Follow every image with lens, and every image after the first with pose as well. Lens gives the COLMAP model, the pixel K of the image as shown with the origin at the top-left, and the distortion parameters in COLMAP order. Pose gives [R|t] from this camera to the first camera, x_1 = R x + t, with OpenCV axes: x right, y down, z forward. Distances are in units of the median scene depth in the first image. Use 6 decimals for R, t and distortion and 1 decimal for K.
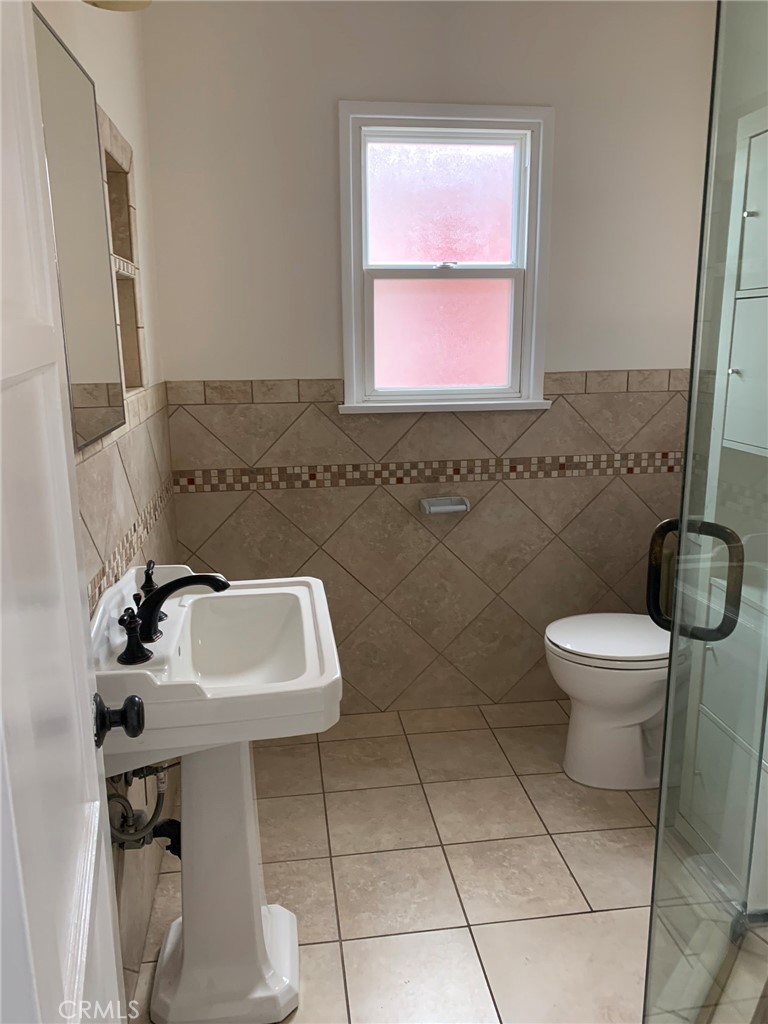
lens RADIAL K [[783.3, 0, 378.5], [0, 783.3, 509.0], [0, 0, 1]] dist [-0.000561, 0.001578]
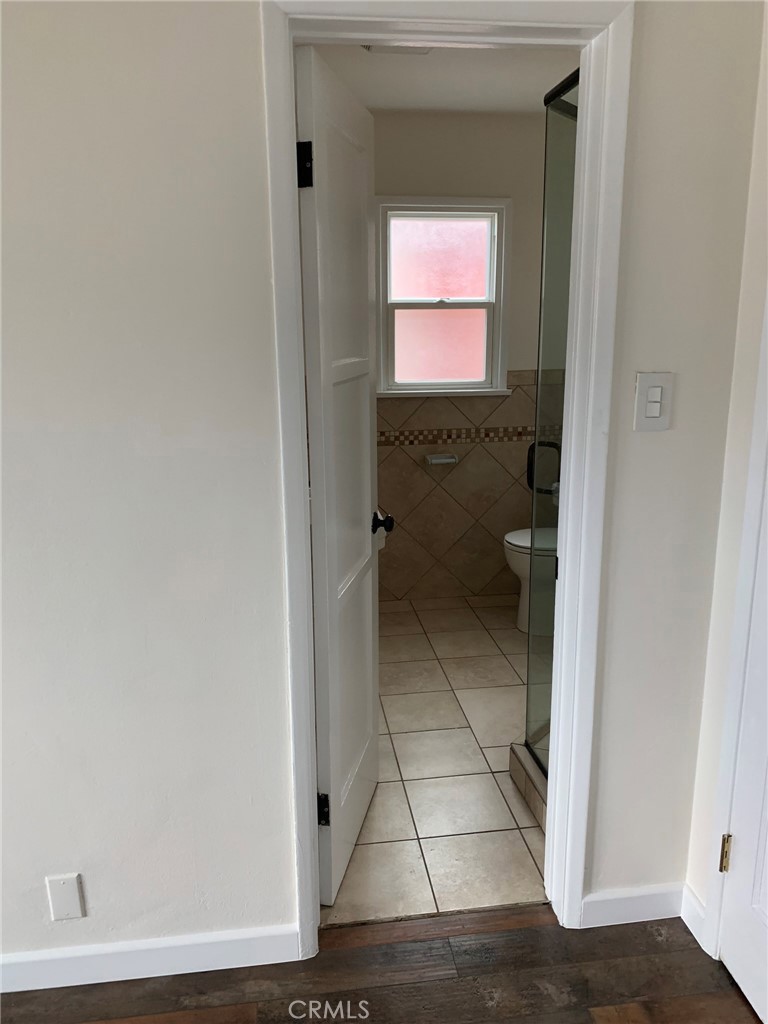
lens RADIAL K [[783.3, 0, 389.5], [0, 783.3, 515.6], [0, 0, 1]] dist [-0.000561, 0.001578]
pose [[0.999958, 0.000645, 0.009139, -0.028523], [-0.000833, 0.999789, 0.020514, 0.073019], [-0.009123, -0.020521, 0.999748, -0.505543]]
